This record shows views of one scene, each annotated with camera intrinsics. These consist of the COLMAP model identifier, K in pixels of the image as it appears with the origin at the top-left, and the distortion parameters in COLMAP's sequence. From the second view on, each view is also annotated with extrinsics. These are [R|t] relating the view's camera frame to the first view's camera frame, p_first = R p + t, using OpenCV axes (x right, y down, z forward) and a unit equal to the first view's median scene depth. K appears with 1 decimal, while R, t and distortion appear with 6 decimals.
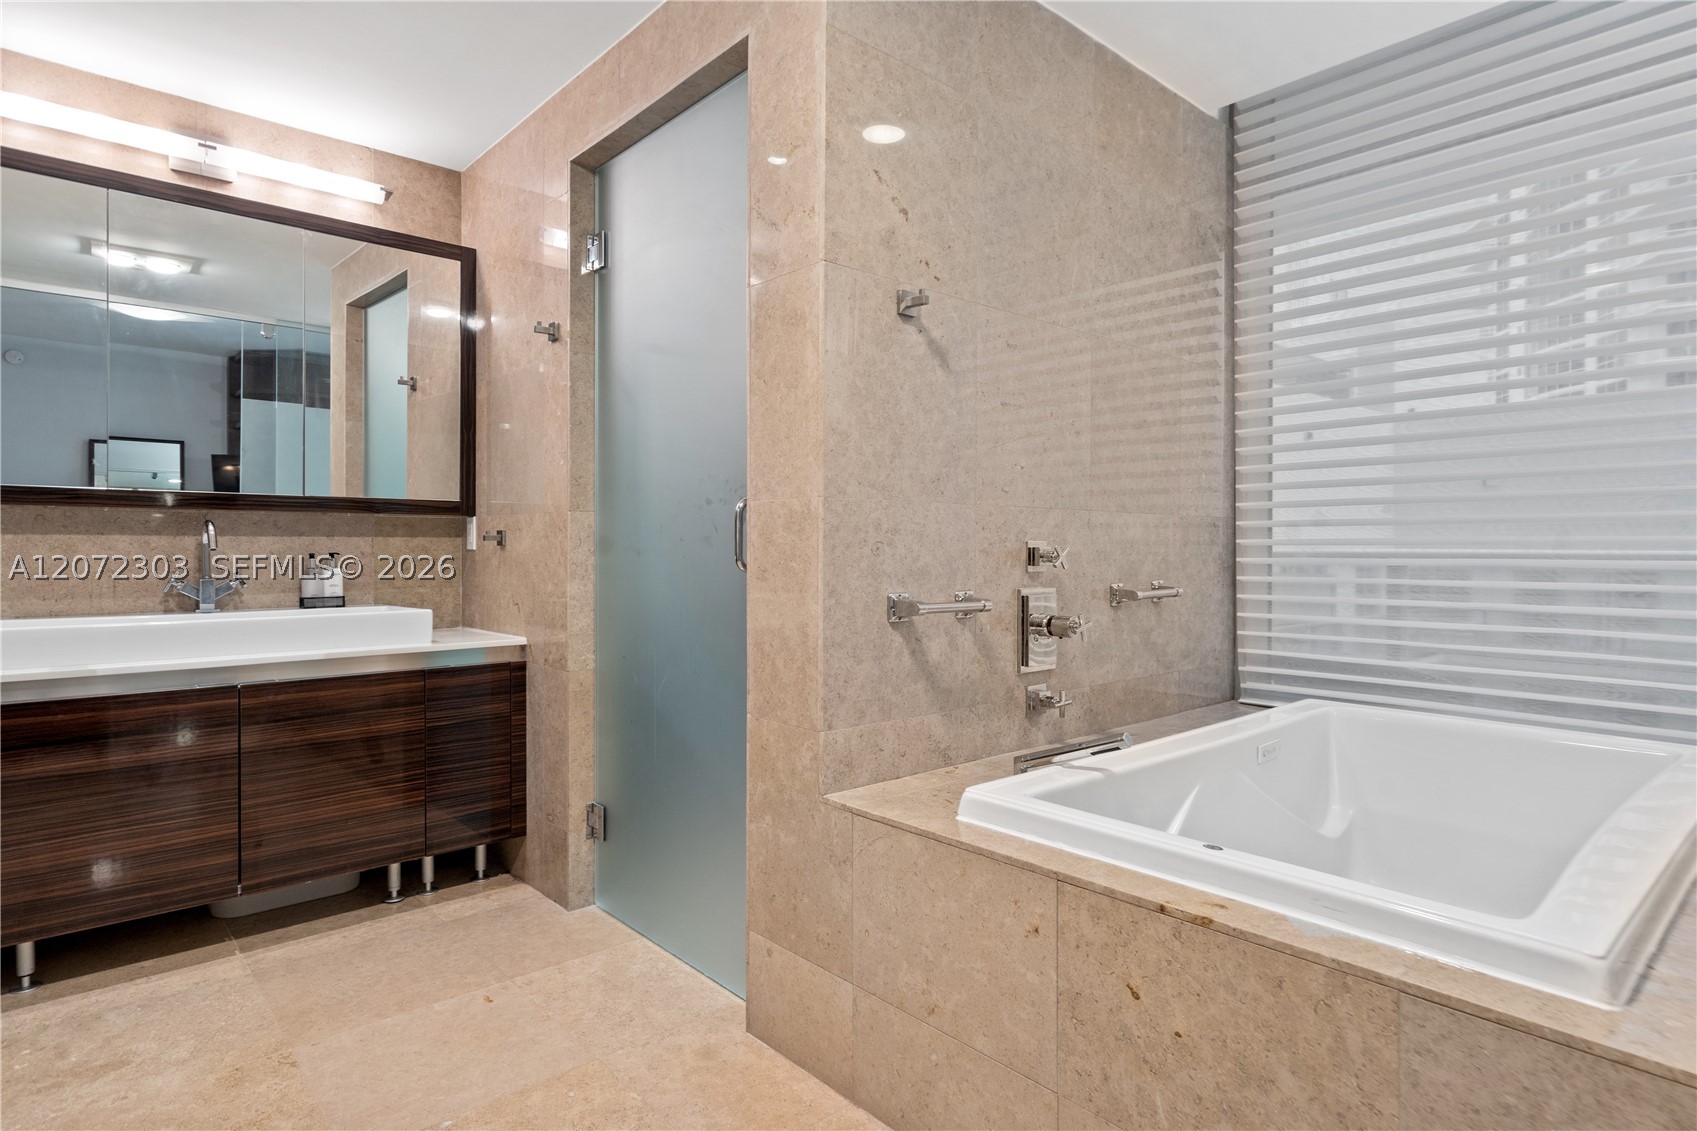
lens RADIAL K [[924.9, 0, 856.7], [0, 924.9, 545.9], [0, 0, 1]] dist [0.005655, -0.000211]
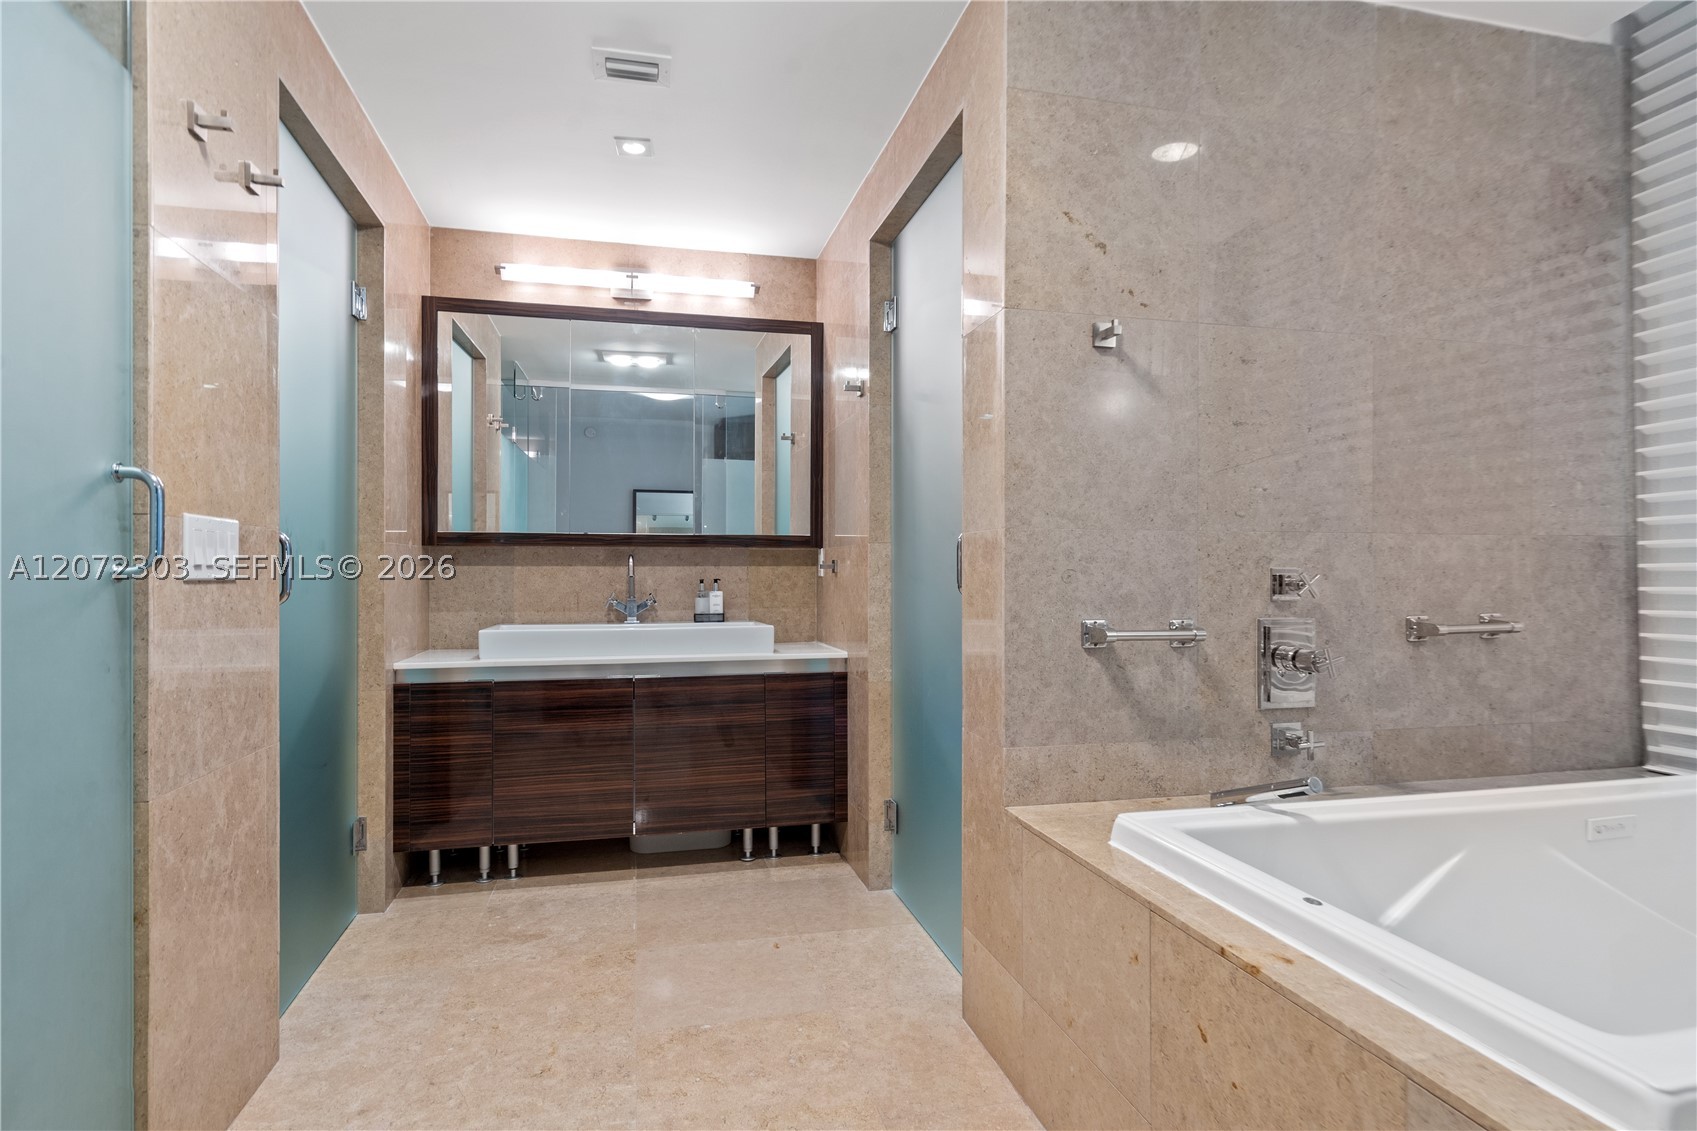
lens RADIAL K [[911.5, 0, 856.5], [0, 911.5, 565.4], [0, 0, 1]] dist [0.004590, -0.000158]
pose [[0.881326, -0.005956, -0.472470, 0.241601], [0.002861, 0.999969, -0.007269, -0.001976], [0.472499, 0.005054, 0.881317, -0.009549]]
